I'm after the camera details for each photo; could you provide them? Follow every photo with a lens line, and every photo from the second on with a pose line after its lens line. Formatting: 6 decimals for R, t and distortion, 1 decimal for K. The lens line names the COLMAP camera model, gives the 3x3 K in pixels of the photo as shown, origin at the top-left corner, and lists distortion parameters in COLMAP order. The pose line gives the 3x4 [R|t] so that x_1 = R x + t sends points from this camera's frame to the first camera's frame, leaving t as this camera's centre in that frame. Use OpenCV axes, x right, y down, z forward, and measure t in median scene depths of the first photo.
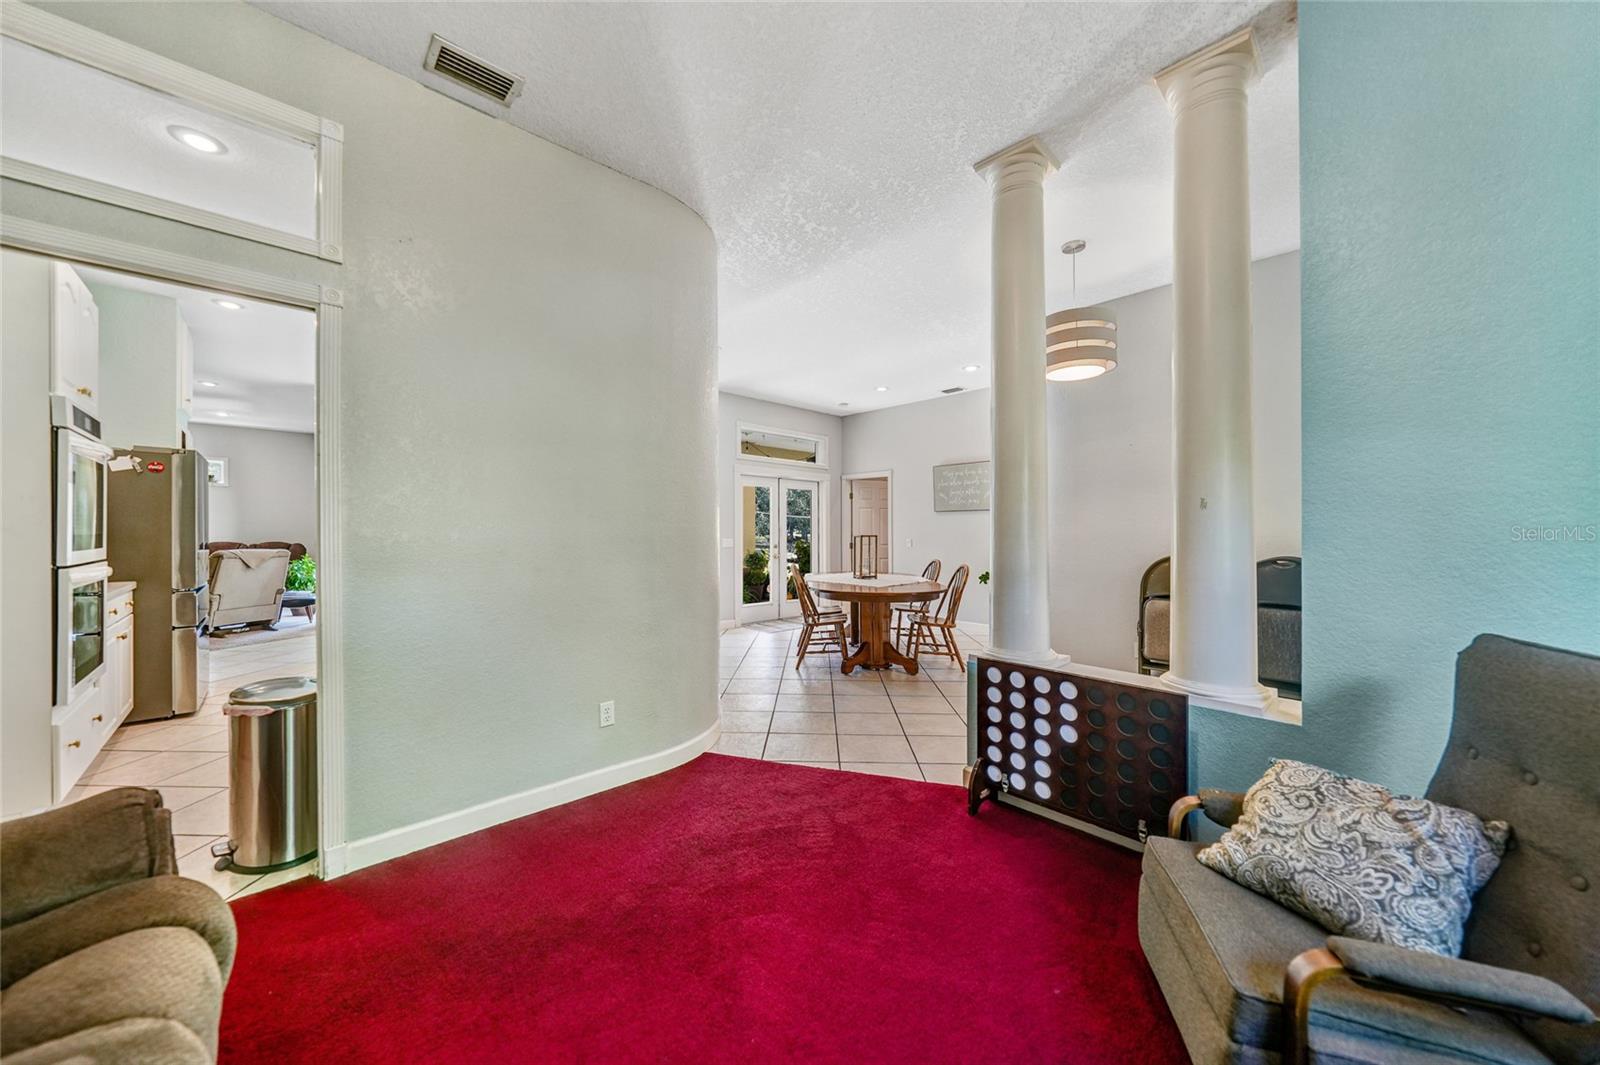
lens RADIAL K [[553.1, 0, 800.0], [0, 553.1, 532.5], [0, 0, 1]] dist [-0.000151, -0.000119]
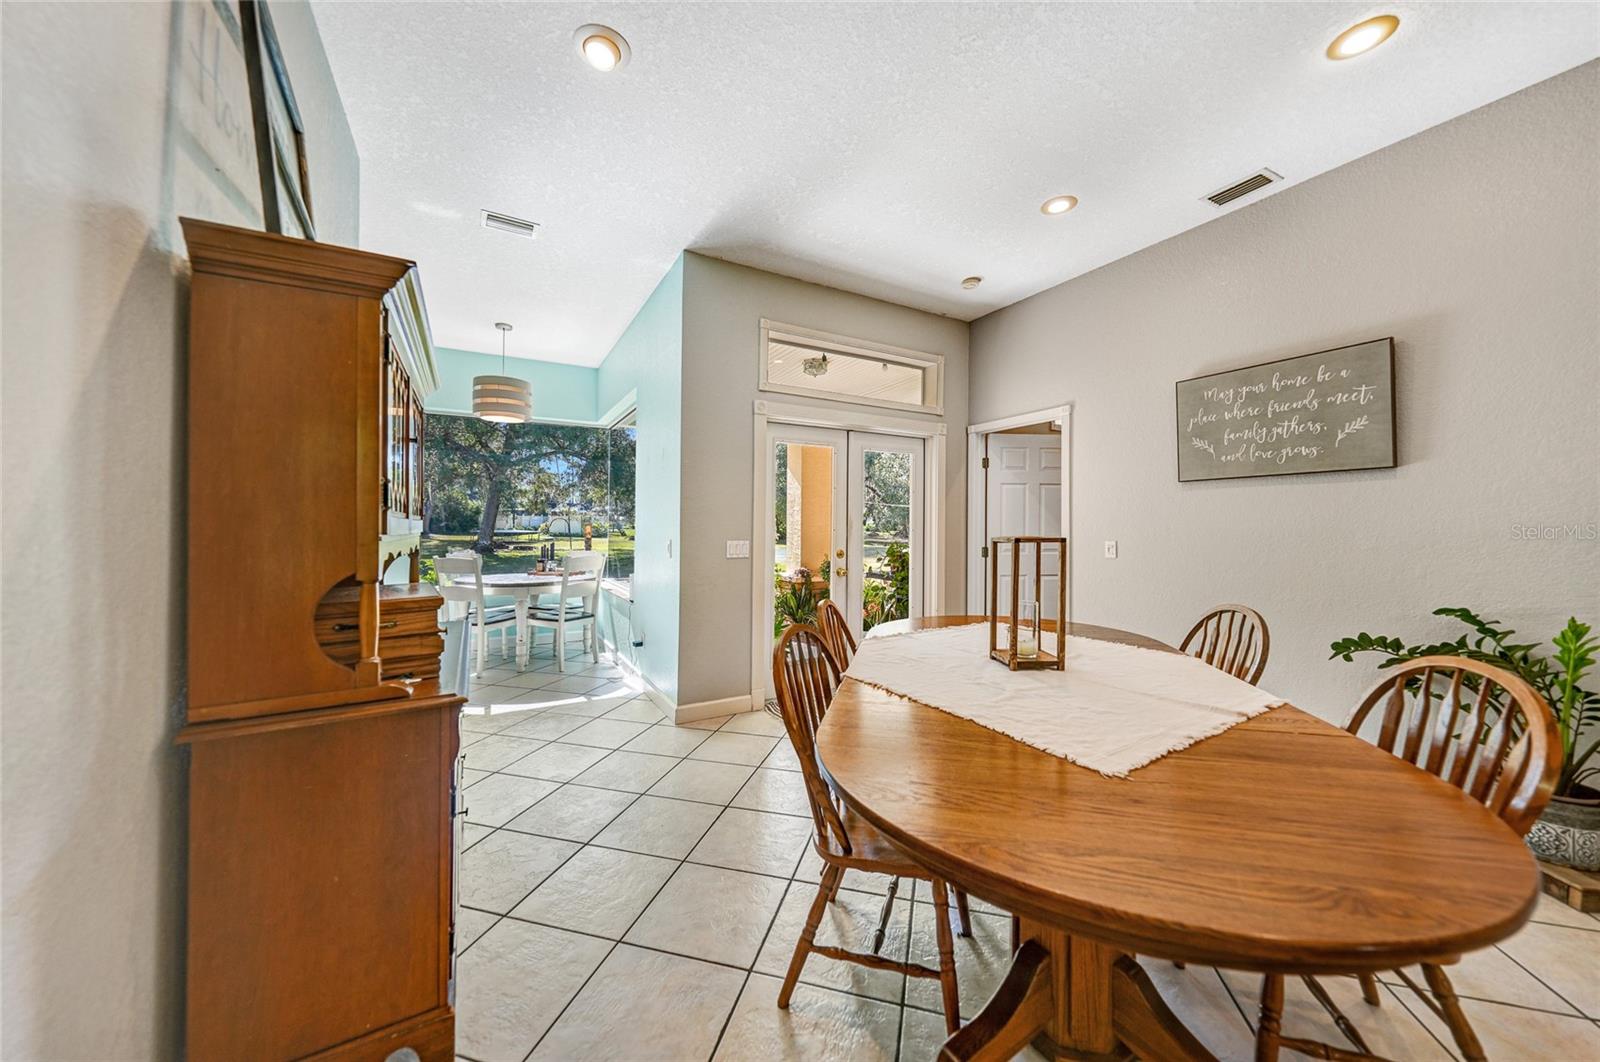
lens RADIAL K [[553.1, 0, 800.0], [0, 553.1, 531.0], [0, 0, 1]] dist [-0.000151, -0.000119]
pose [[0.972692, -0.000321, -0.232100, 0.047822], [0.001588, 0.999985, 0.005272, -0.000606], [0.232095, -0.005497, 0.972678, 0.497351]]
